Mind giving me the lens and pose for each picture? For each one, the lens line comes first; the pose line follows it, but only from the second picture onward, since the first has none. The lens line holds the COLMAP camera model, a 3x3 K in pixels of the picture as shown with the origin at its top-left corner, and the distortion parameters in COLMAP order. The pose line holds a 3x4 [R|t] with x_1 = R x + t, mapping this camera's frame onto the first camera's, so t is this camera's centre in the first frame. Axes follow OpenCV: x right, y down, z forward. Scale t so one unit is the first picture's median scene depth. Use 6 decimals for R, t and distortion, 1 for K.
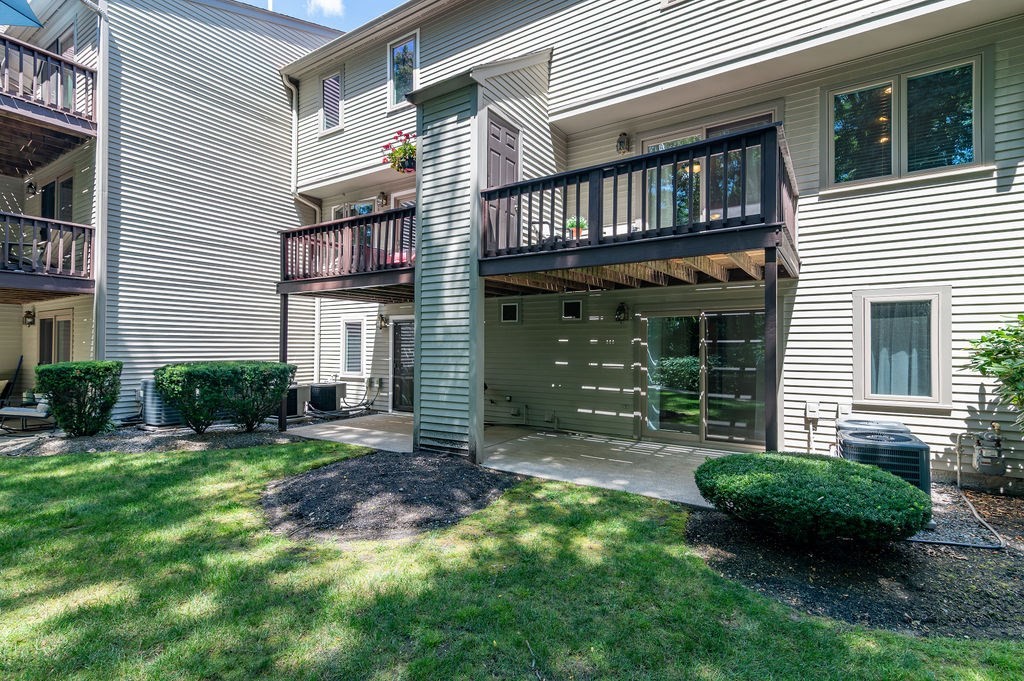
lens RADIAL K [[464.7, 0, 524.5], [0, 464.7, 341.9], [0, 0, 1]] dist [0.001774, 0.000128]
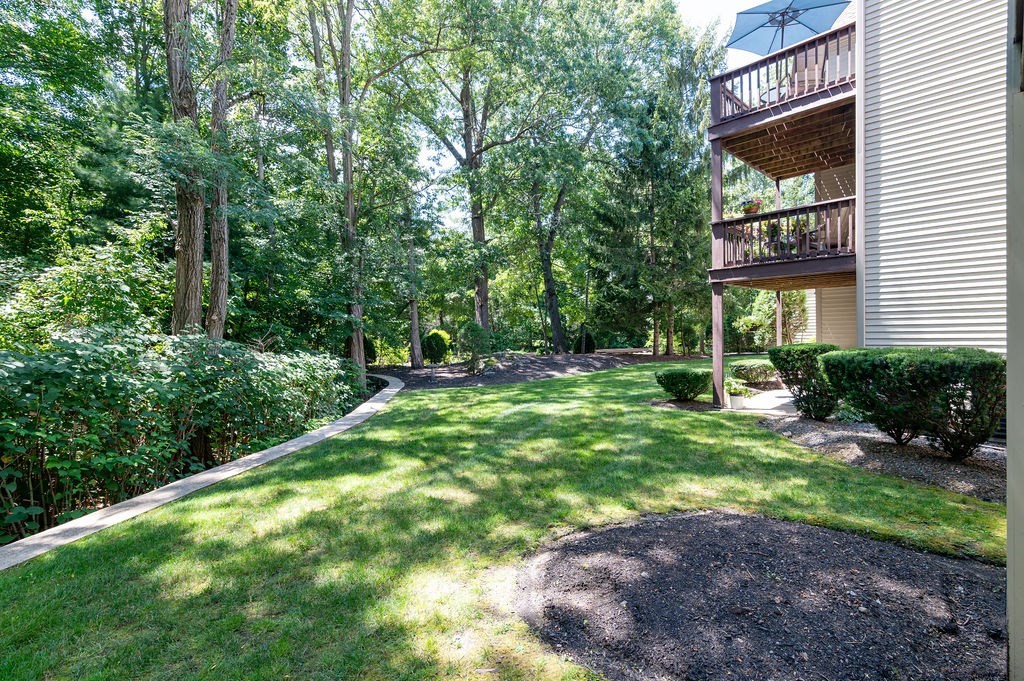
lens RADIAL K [[505.9, 0, 489.8], [0, 505.9, 344.7], [0, 0, 1]] dist [-0.001682, -0.001216]
pose [[-0.272443, 0.027225, -0.961787, 0.239067], [0.032993, 0.999276, 0.018940, 0.003722], [0.961606, -0.026572, -0.273144, 0.579123]]
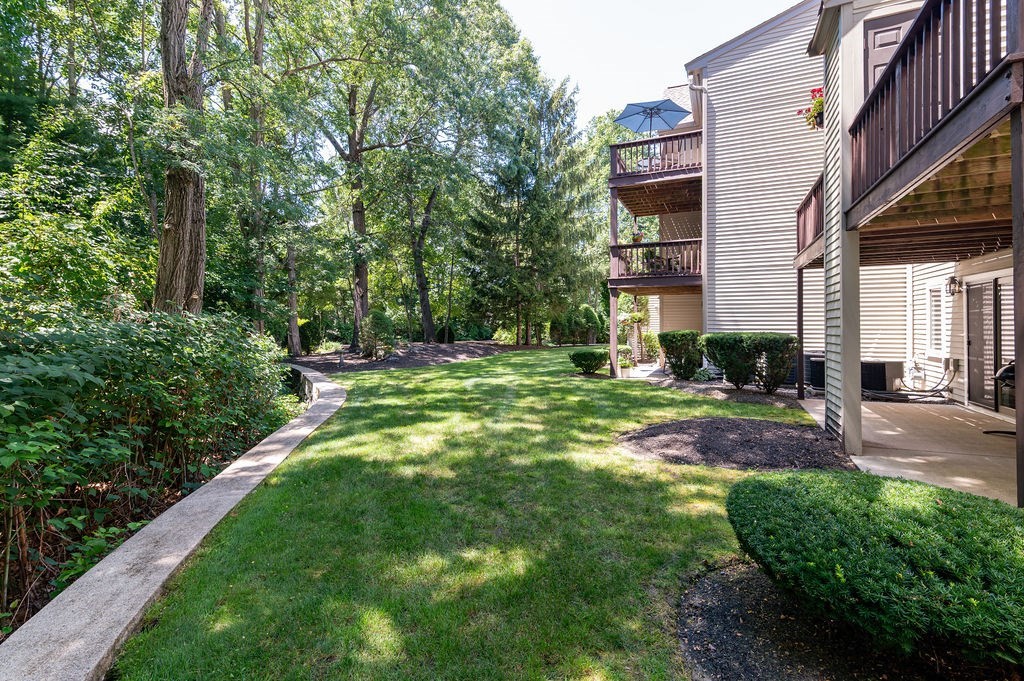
lens RADIAL K [[499.7, 0, 514.1], [0, 499.7, 315.9], [0, 0, 1]] dist [0.017048, 0.000102]
pose [[0.130299, -0.019143, -0.991290, 0.556216], [0.012355, 0.999767, -0.017683, 0.016083], [0.991398, -0.009943, 0.130505, 0.213776]]
